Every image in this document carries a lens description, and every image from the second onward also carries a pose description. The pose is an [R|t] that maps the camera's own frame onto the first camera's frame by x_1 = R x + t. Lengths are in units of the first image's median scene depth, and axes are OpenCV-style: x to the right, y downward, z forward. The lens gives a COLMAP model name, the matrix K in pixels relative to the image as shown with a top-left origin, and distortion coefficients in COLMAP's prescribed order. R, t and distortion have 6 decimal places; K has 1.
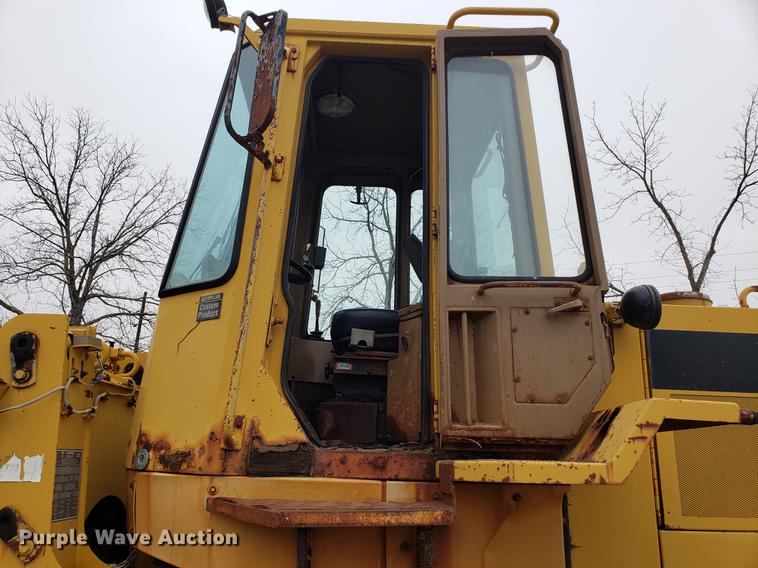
lens RADIAL K [[599.4, 0, 379.0], [0, 599.4, 284.0], [0, 0, 1]] dist [0.016548, 0.001840]
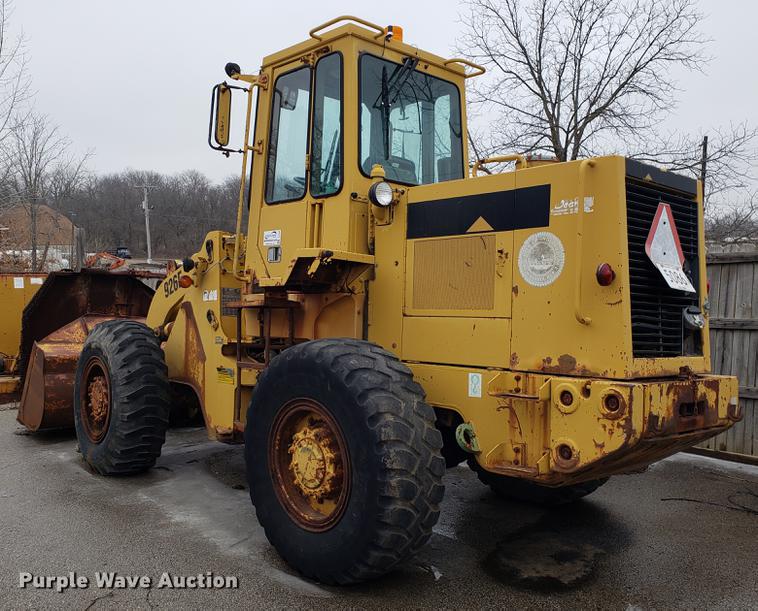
lens RADIAL K [[725.4, 0, 341.7], [0, 725.4, 308.5], [0, 0, 1]] dist [0.040925, -0.001911]
pose [[0.645669, -0.020123, -0.763352, 0.223885], [0.198046, 0.969860, 0.141947, 0.004486], [0.737488, -0.242830, 0.630194, -0.055368]]
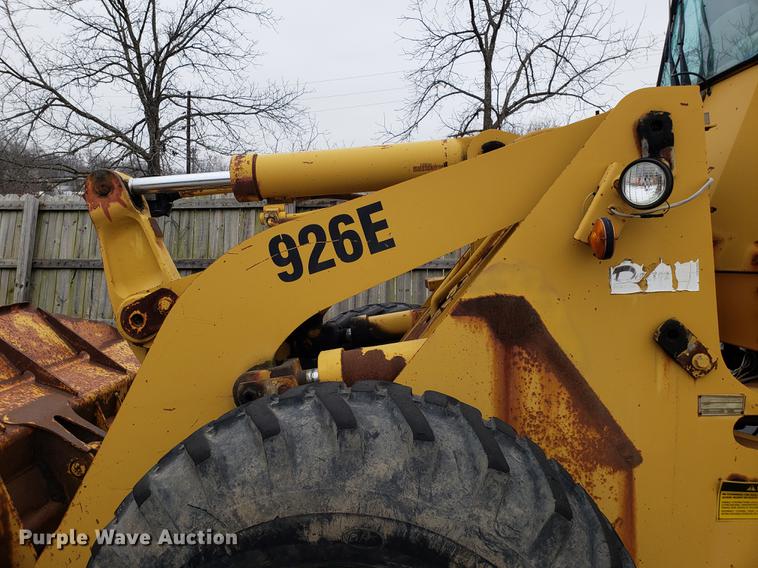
lens RADIAL K [[599.4, 0, 379.0], [0, 599.4, 284.0], [0, 0, 1]] dist [0.016548, 0.001840]
pose [[0.997046, -0.041804, -0.064438, -0.105272], [0.061076, 0.940218, 0.335051, 0.000697], [0.046579, -0.337997, 0.939994, 0.020074]]
